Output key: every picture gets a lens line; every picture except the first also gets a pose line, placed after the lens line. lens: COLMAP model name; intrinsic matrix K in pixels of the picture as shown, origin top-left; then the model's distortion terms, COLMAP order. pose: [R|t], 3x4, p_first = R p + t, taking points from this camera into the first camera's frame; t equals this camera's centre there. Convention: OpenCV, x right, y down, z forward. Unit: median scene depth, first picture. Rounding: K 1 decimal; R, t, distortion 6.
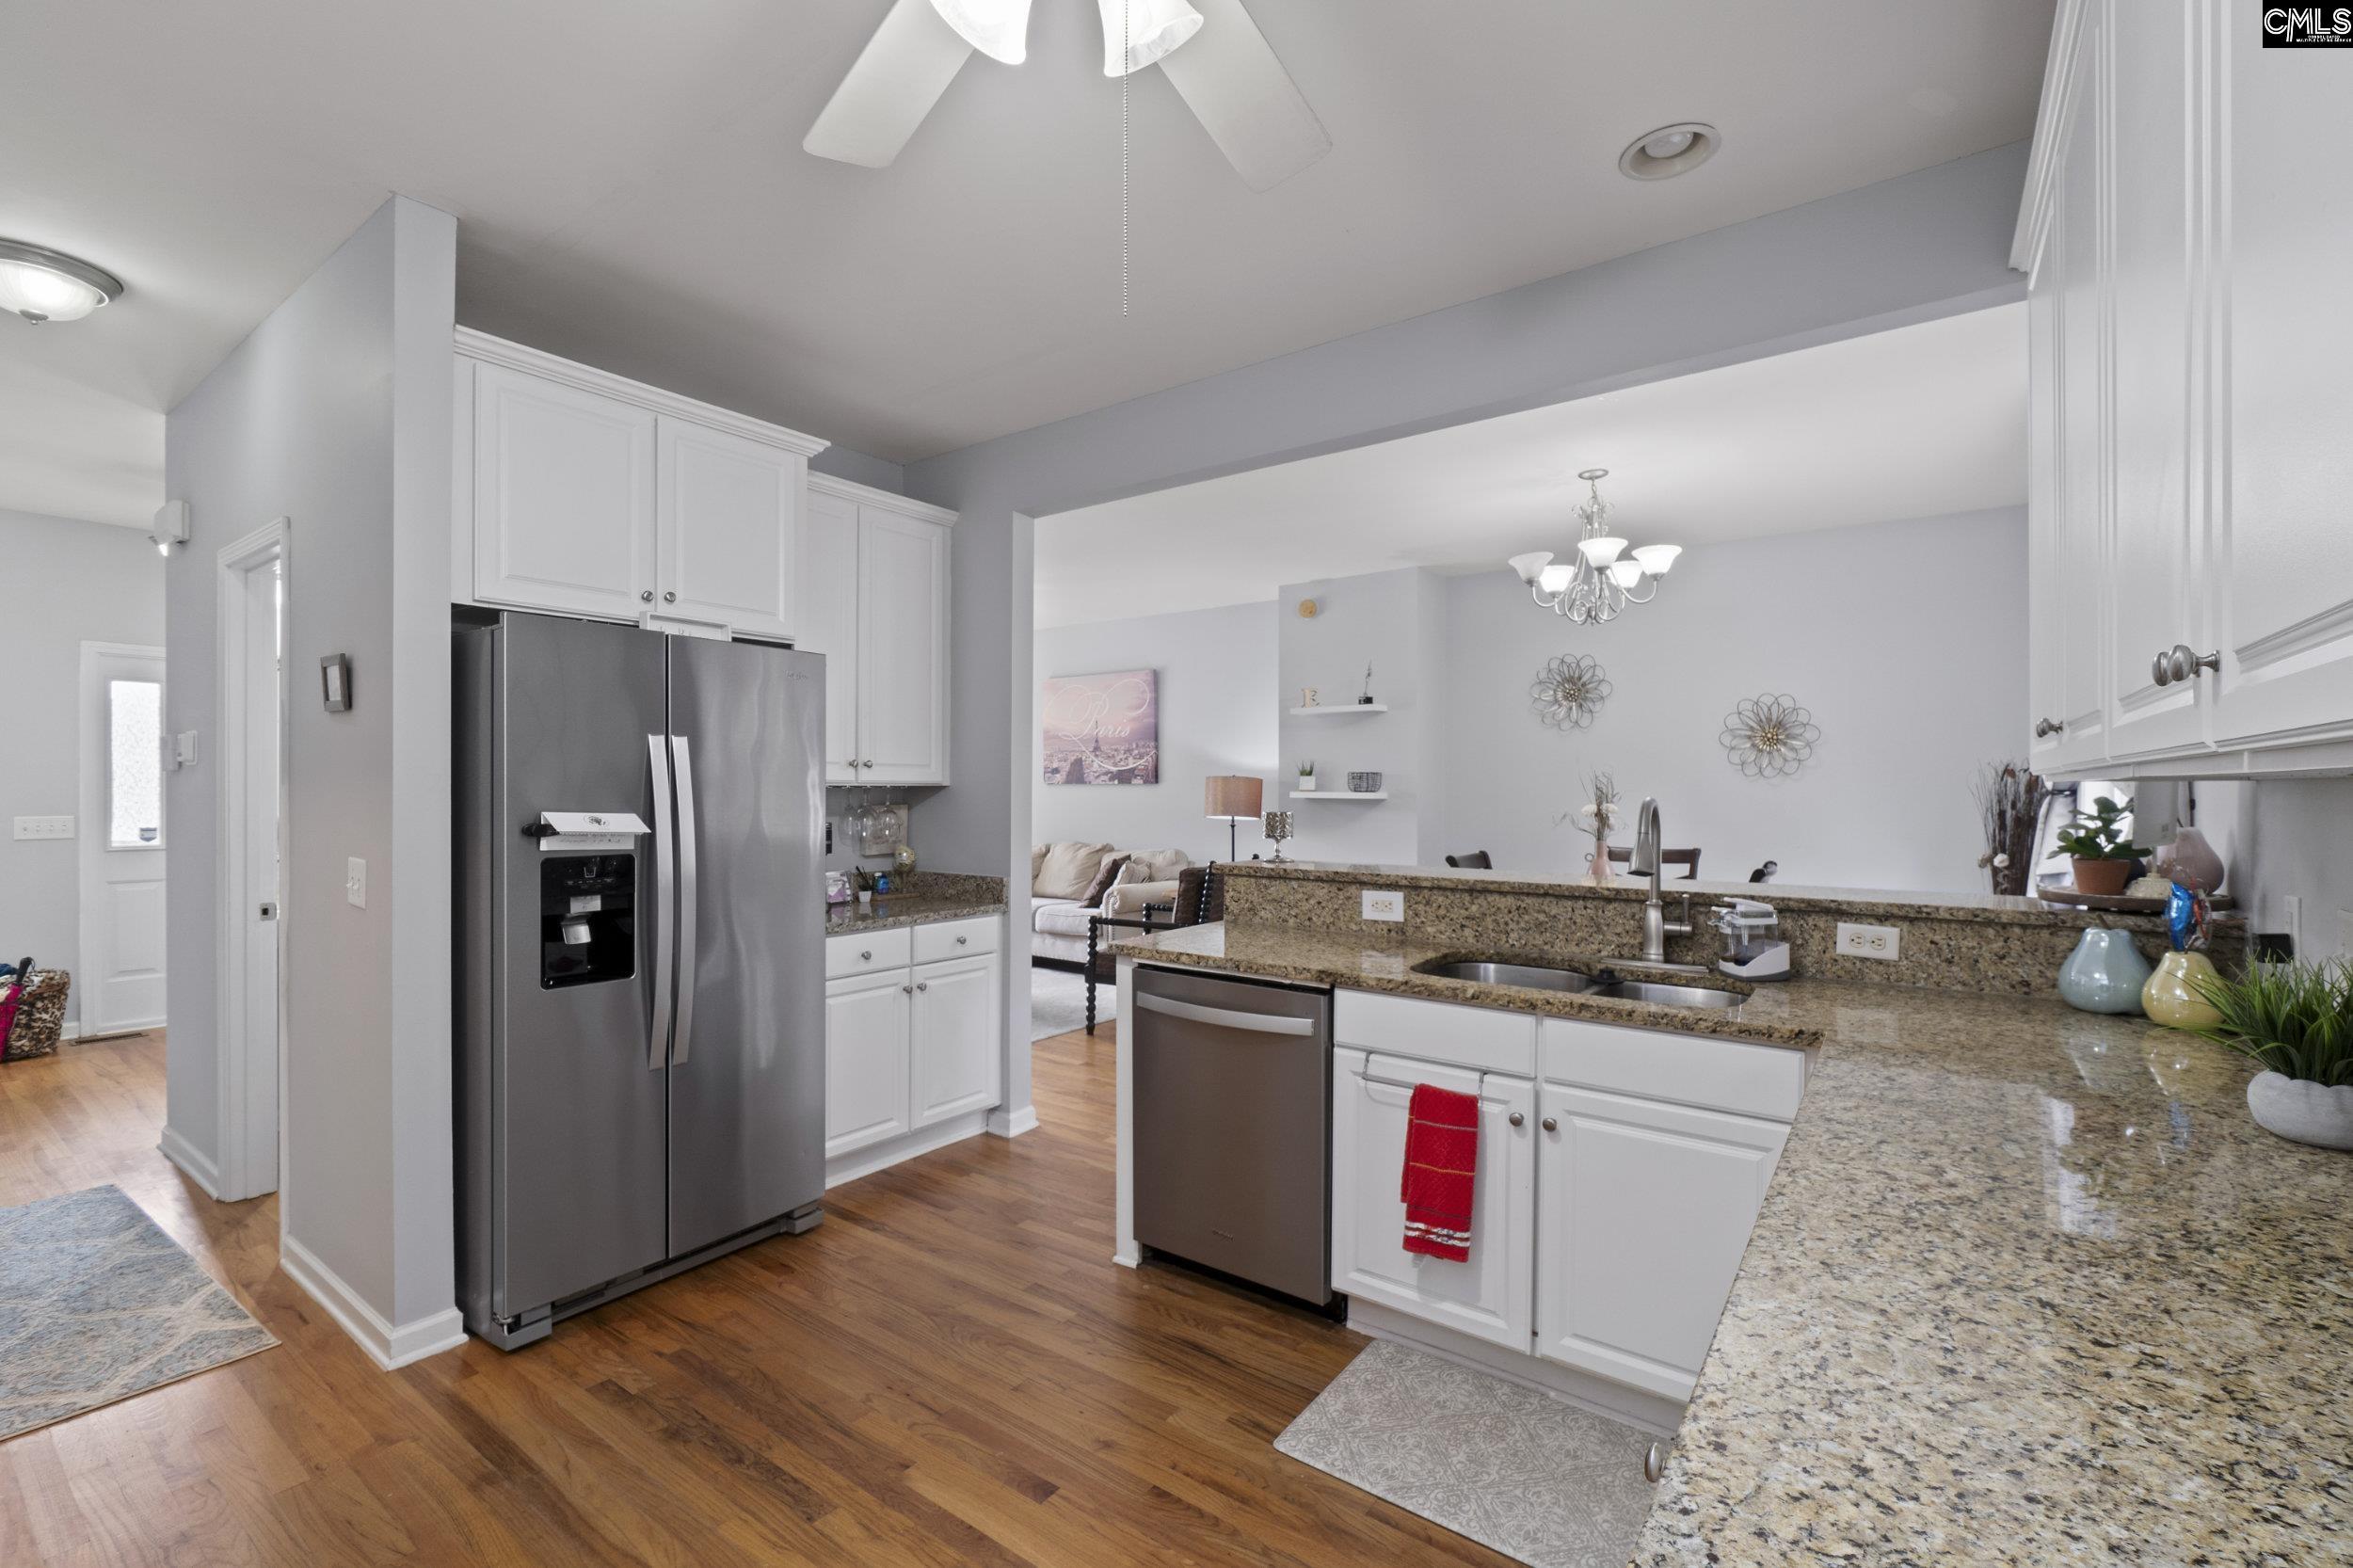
lens RADIAL K [[1025.0, 0, 1166.8], [0, 1025.0, 796.8], [0, 0, 1]] dist [-0.015199, 0.003795]
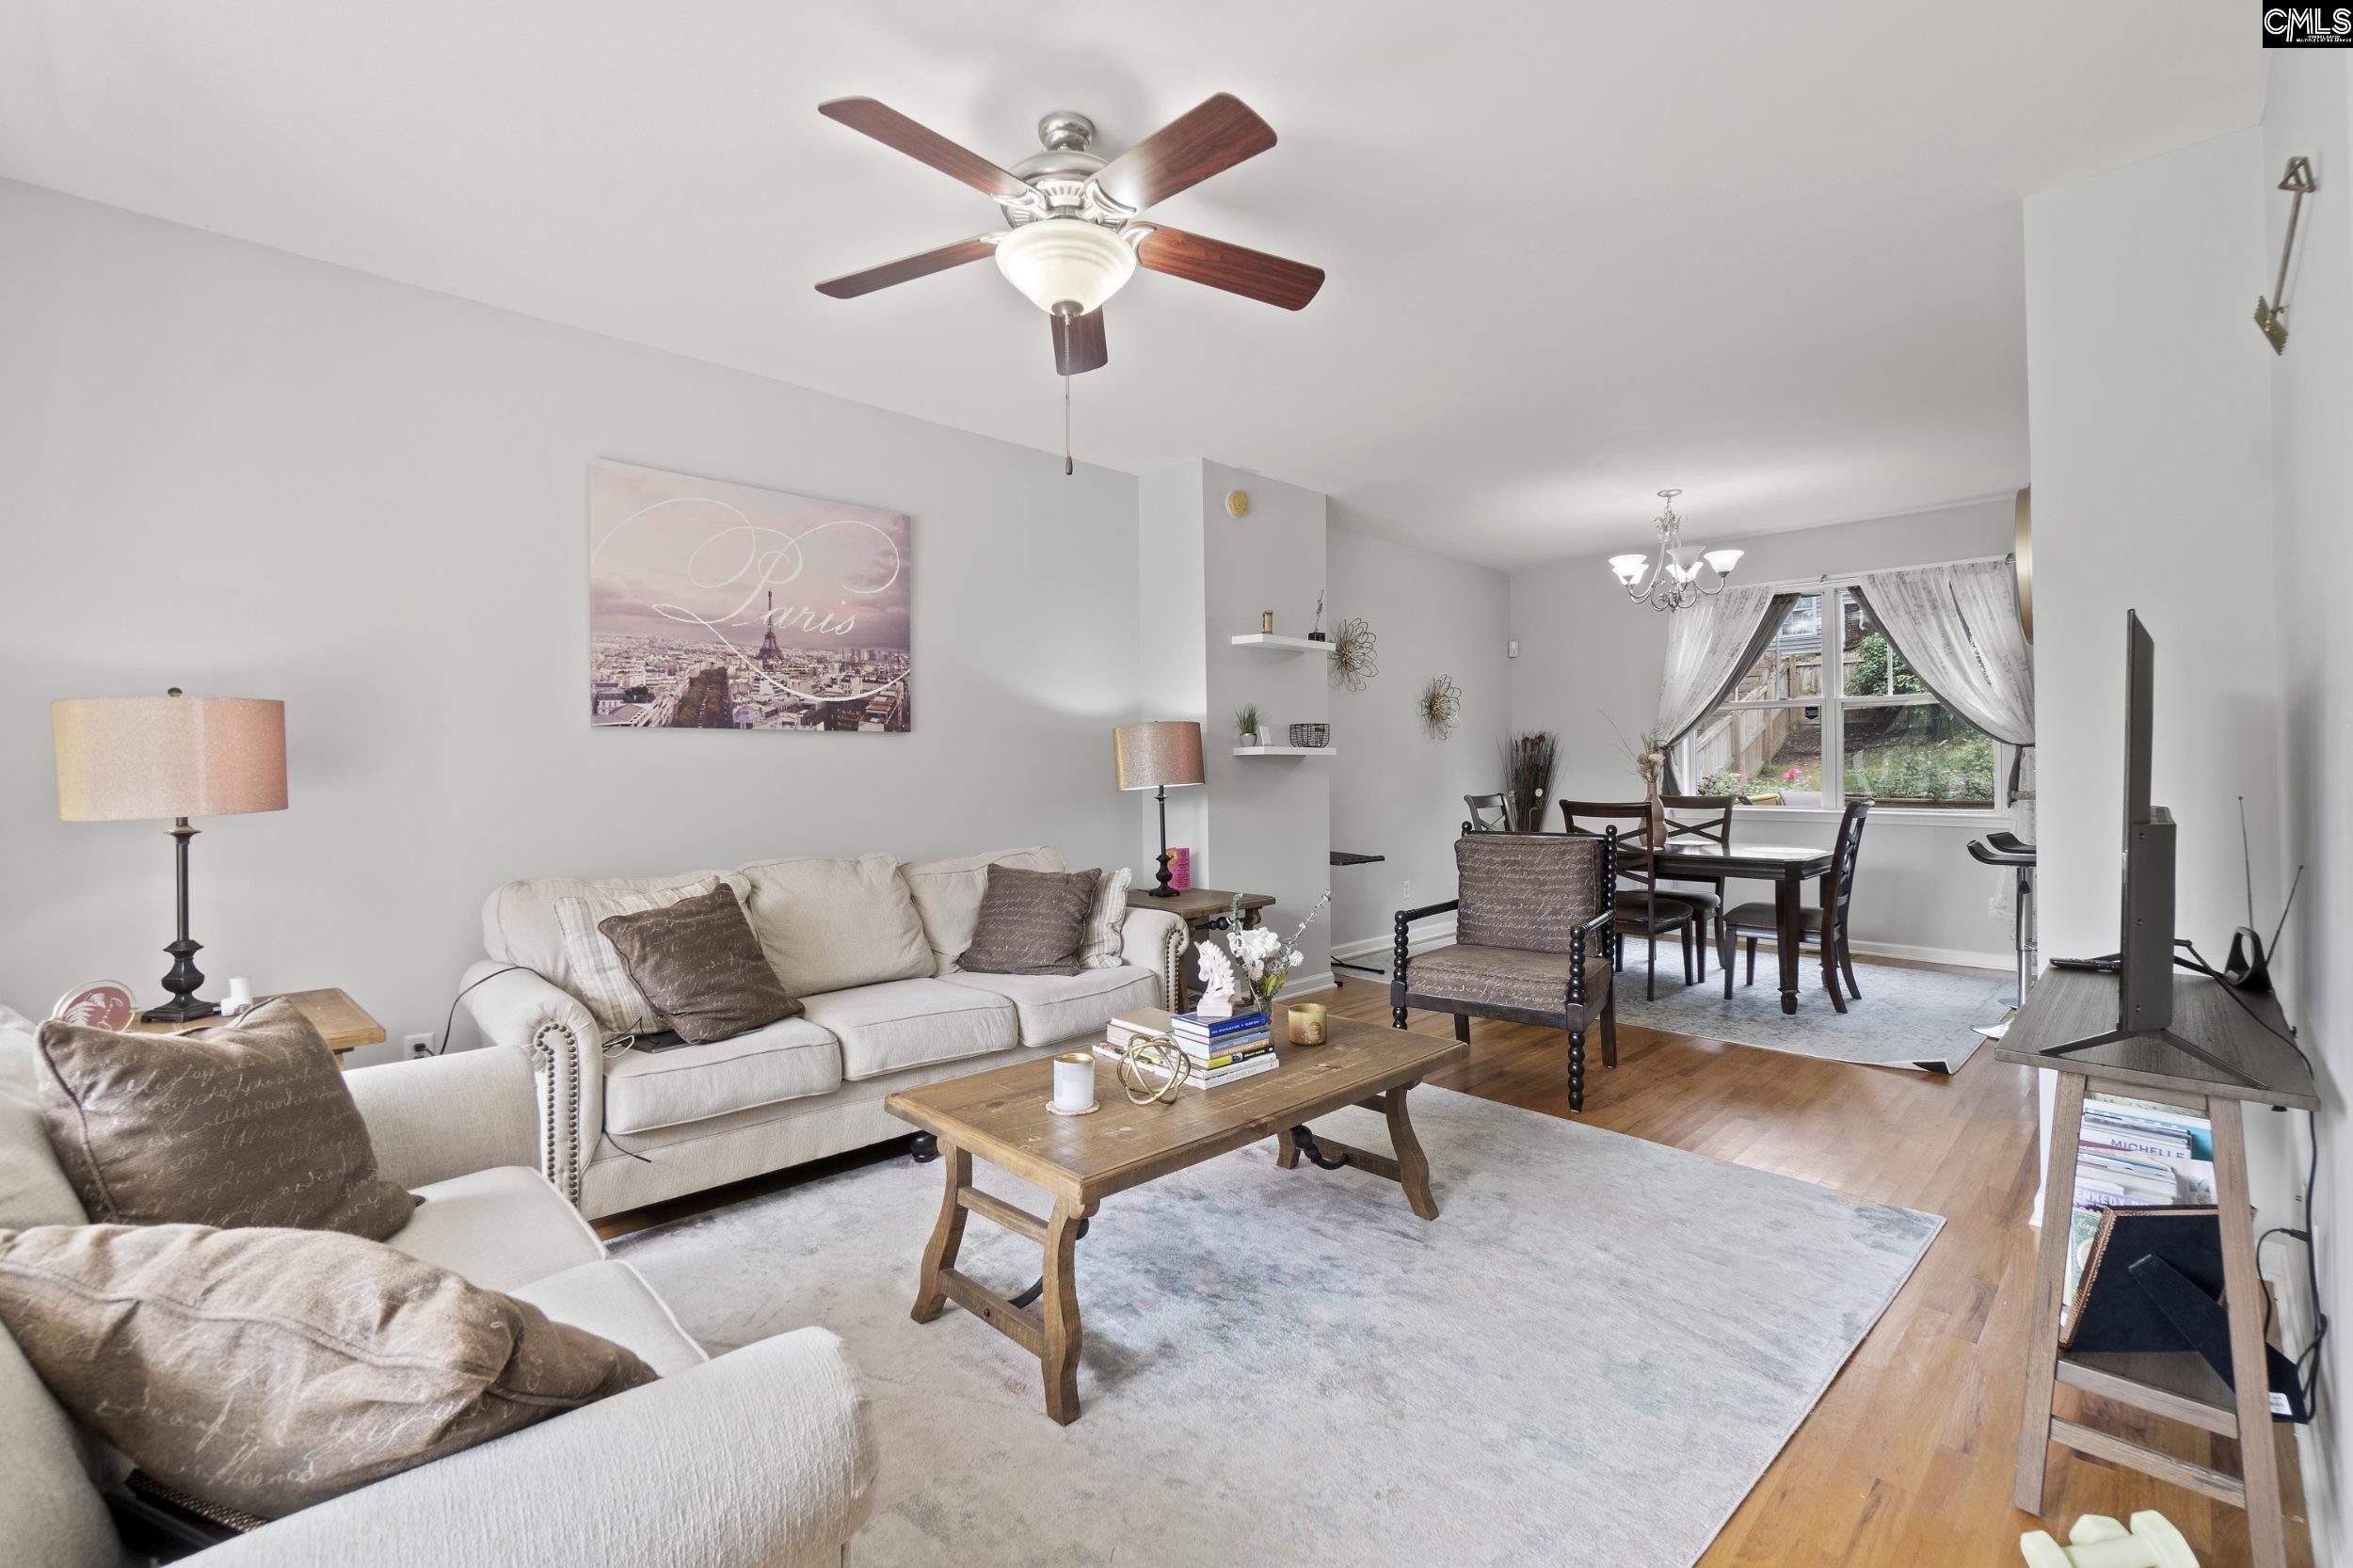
lens RADIAL K [[1025.0, 0, 1160.8], [0, 1025.0, 776.5], [0, 0, 1]] dist [-0.015199, 0.003795]
pose [[0.154484, -0.011715, 0.987926, -0.618584], [0.018415, 0.999790, 0.008977, 0.009377], [-0.987824, 0.016806, 0.154667, 0.946770]]
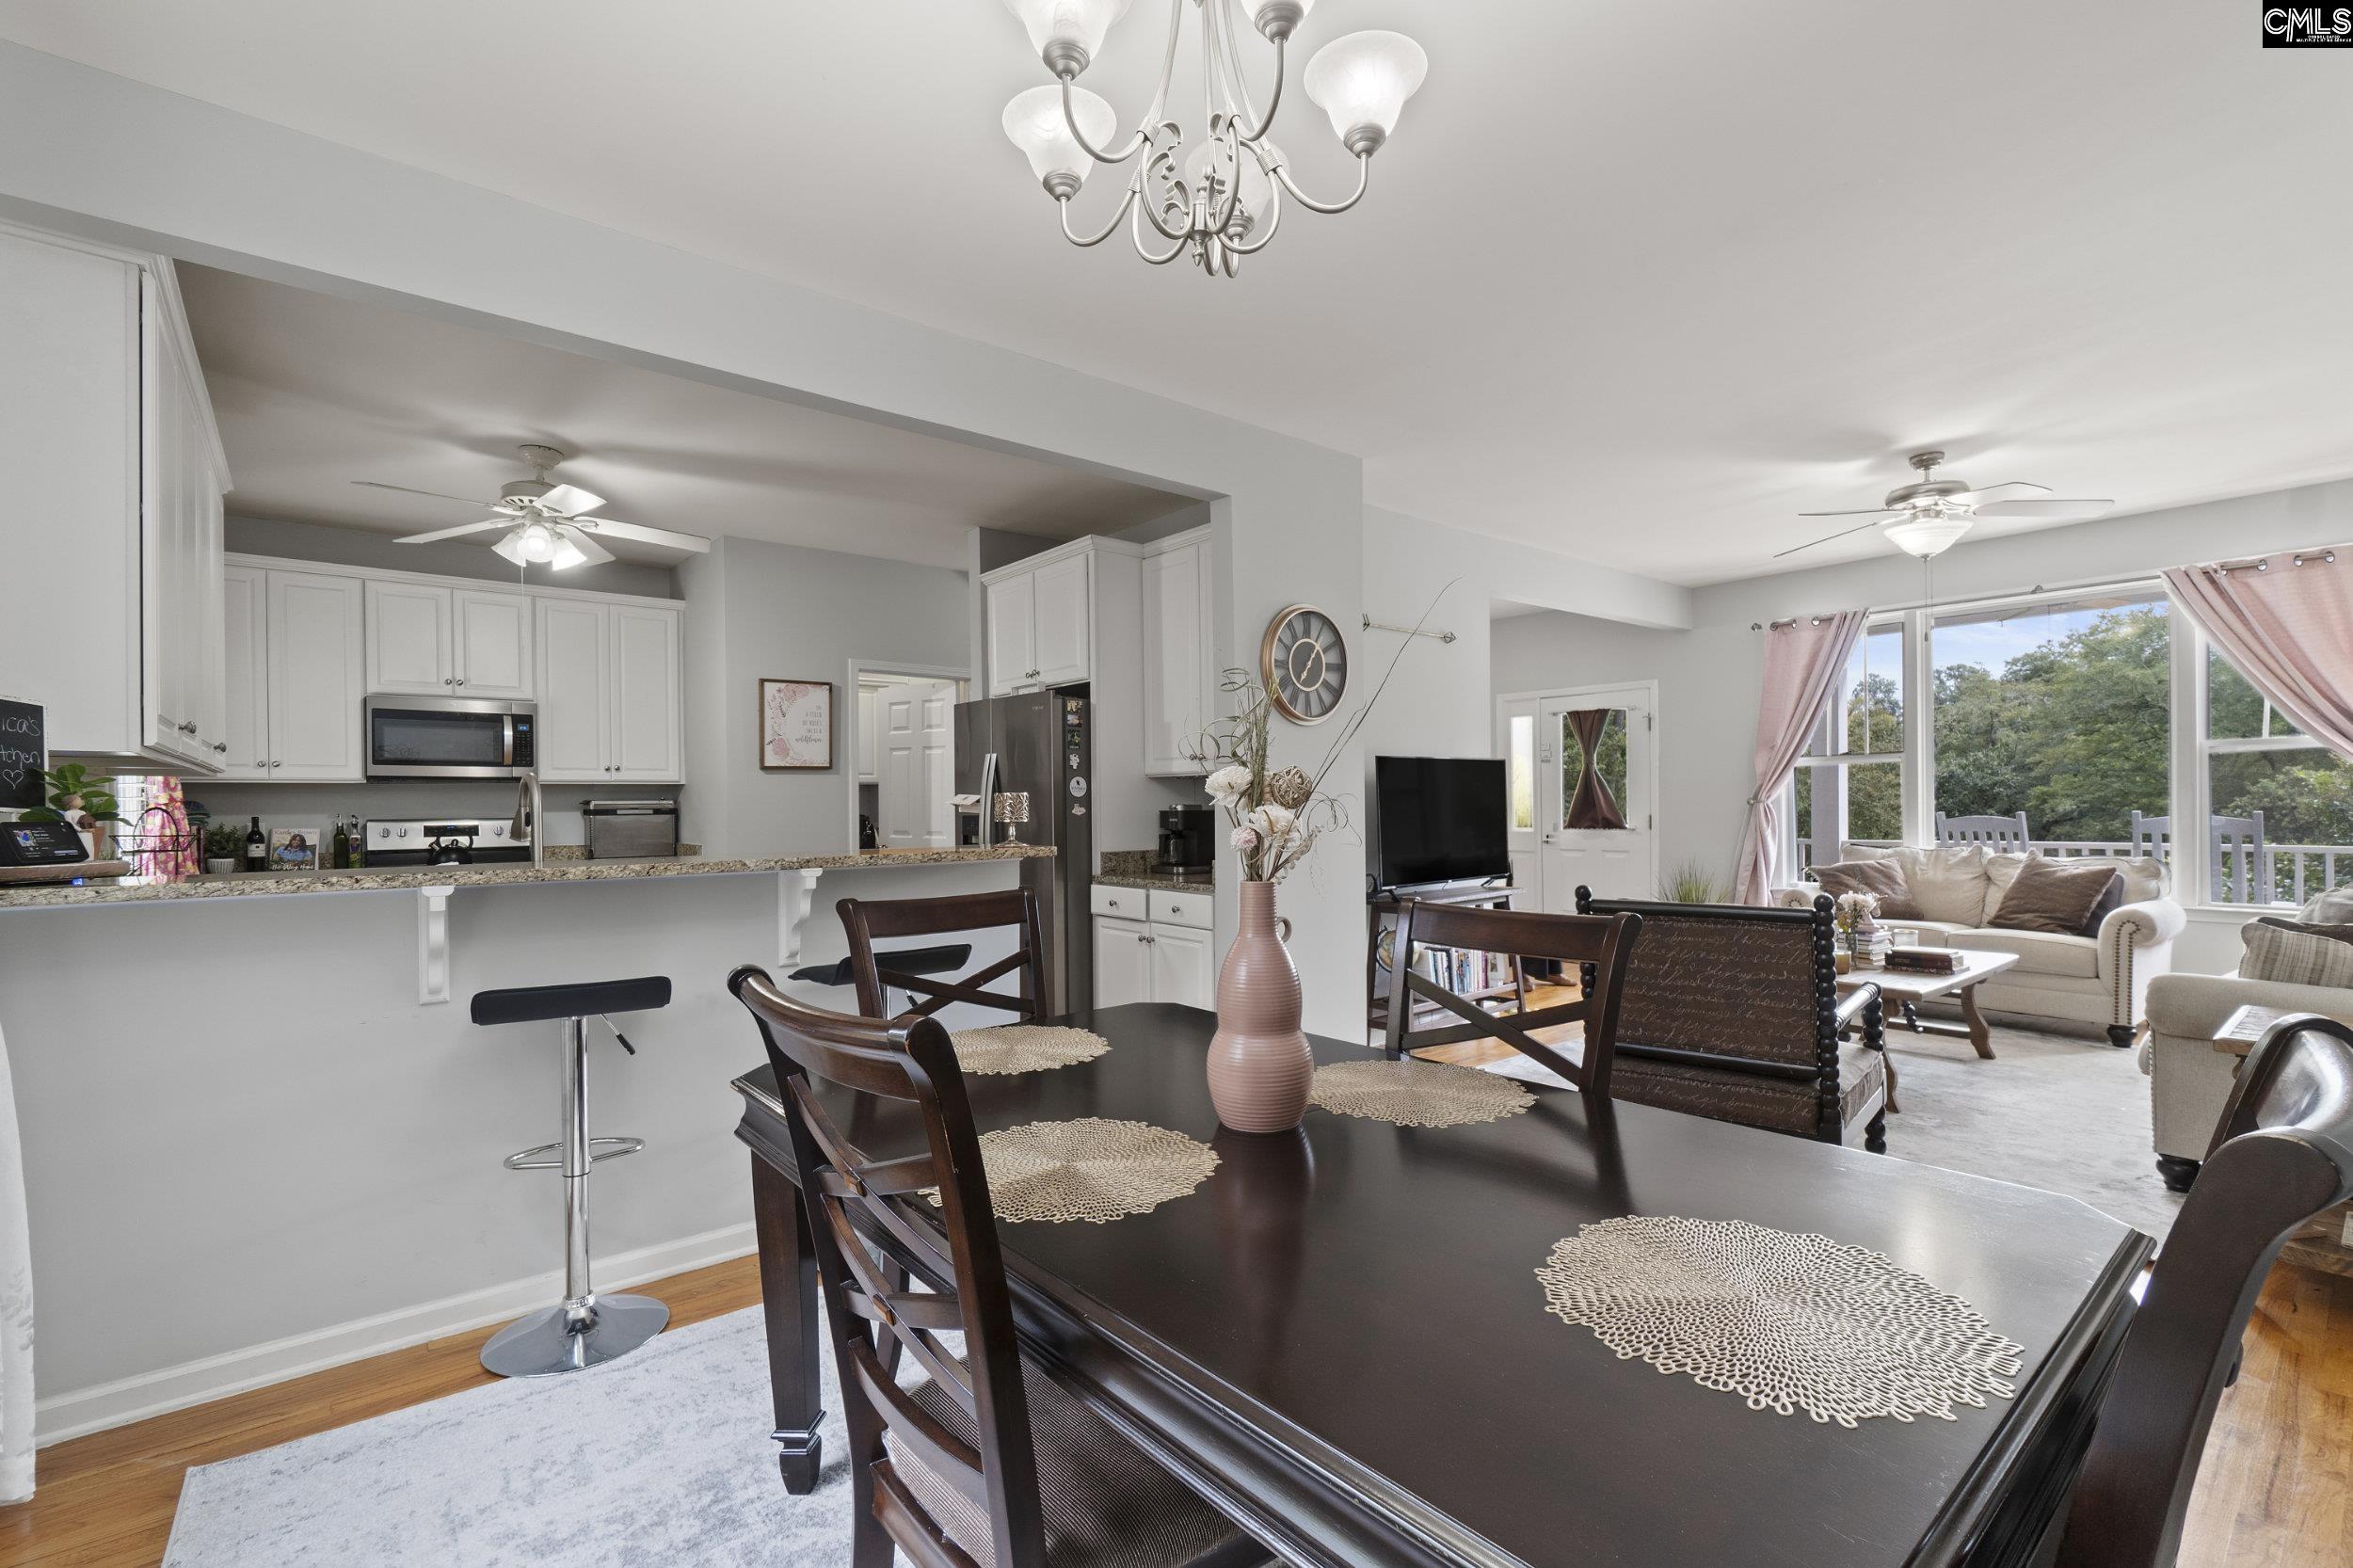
lens RADIAL K [[1025.0, 0, 1165.3], [0, 1025.0, 819.1], [0, 0, 1]] dist [-0.015199, 0.003795]
pose [[-0.245881, 0.013447, -0.969207, 0.495412], [0.004630, 0.999909, 0.012698, 0.014511], [0.969289, -0.001365, -0.245921, 0.706178]]
